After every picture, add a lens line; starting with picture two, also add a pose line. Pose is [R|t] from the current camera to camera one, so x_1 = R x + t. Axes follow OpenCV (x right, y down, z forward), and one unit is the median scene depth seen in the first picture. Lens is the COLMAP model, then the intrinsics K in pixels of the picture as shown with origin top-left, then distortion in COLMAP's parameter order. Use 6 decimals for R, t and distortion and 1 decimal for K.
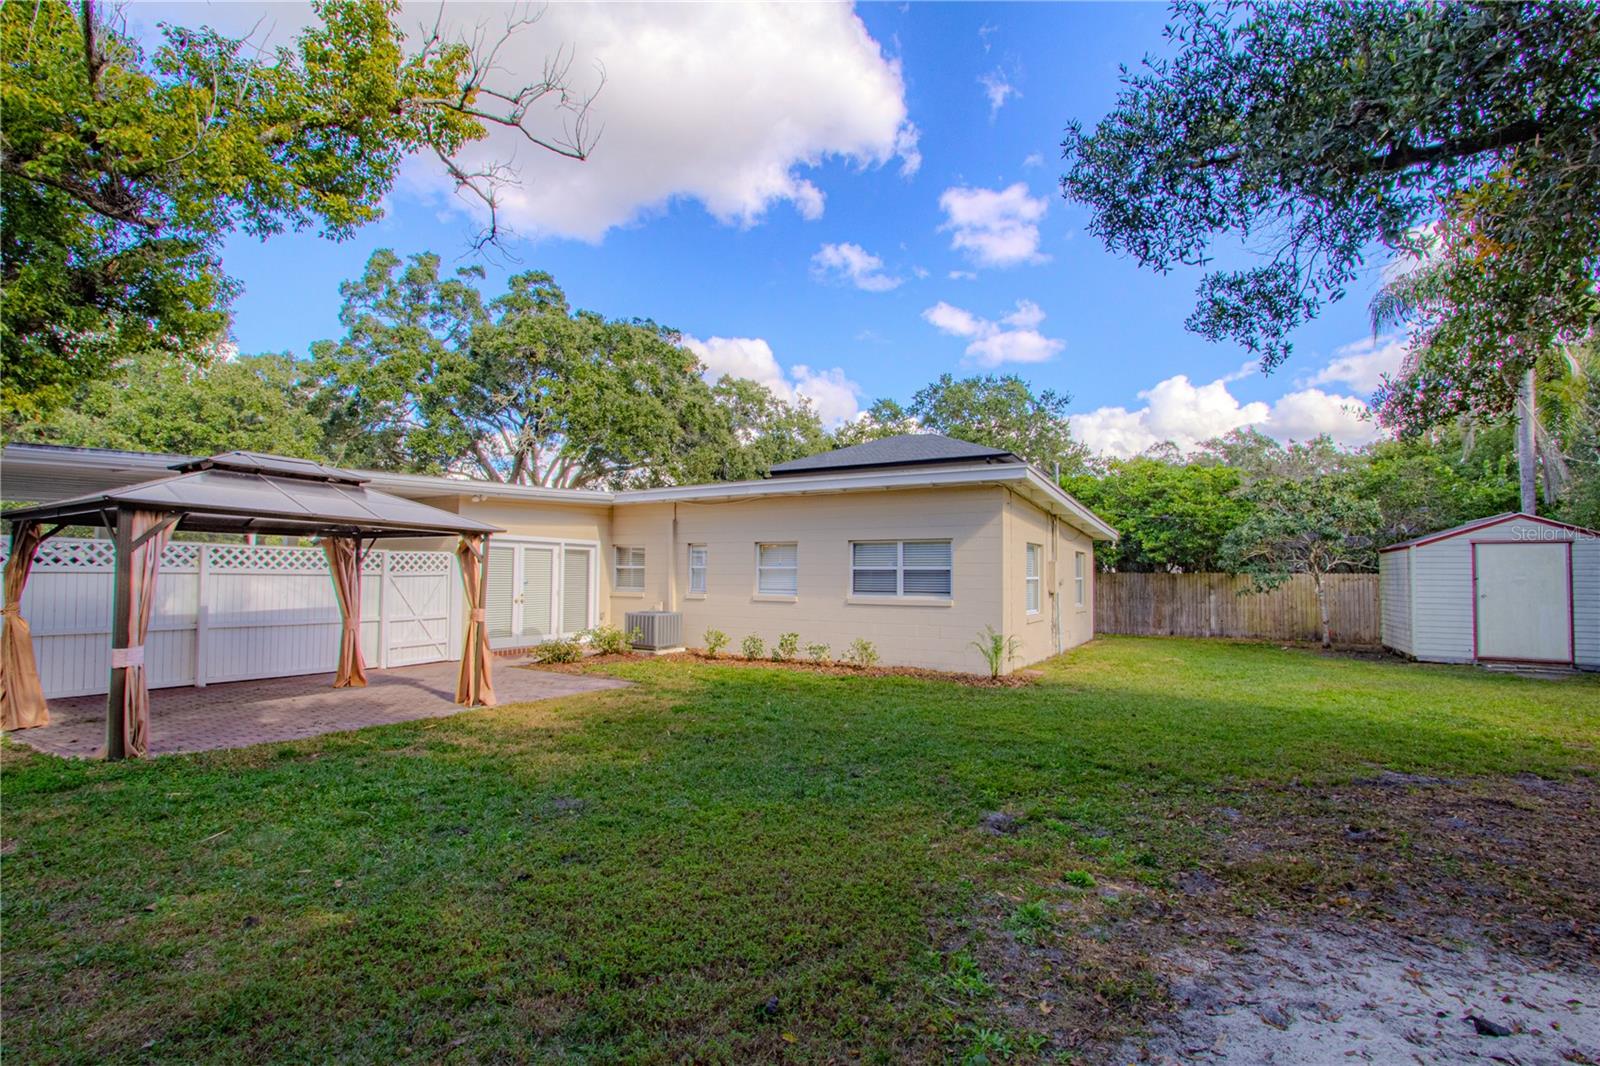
lens RADIAL K [[760.1, 0, 800.0], [0, 760.1, 533.0], [0, 0, 1]] dist [-0.003730, -0.000310]
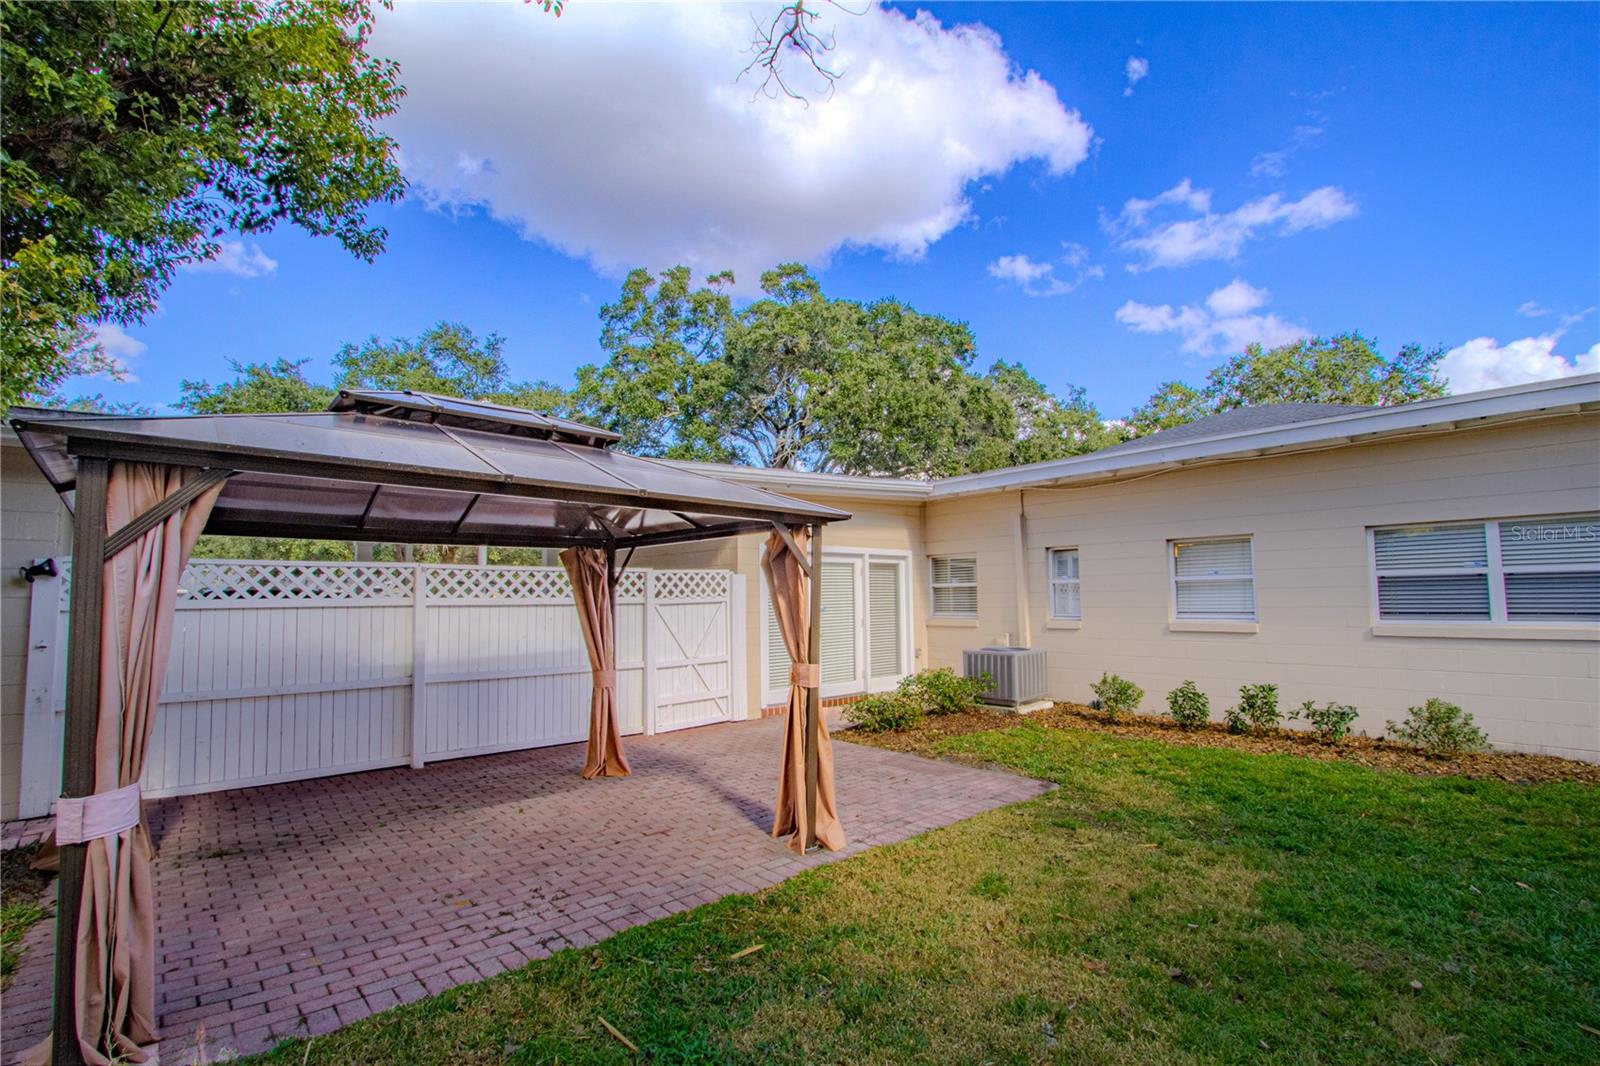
lens RADIAL K [[723.0, 0, 794.4], [0, 723.0, 542.4], [0, 0, 1]] dist [-0.037277, 0.000114]
pose [[0.953876, -0.044785, -0.296842, -0.164926], [0.039126, 0.998922, -0.024979, 0.015938], [0.297640, 0.012212, 0.954600, 0.305057]]
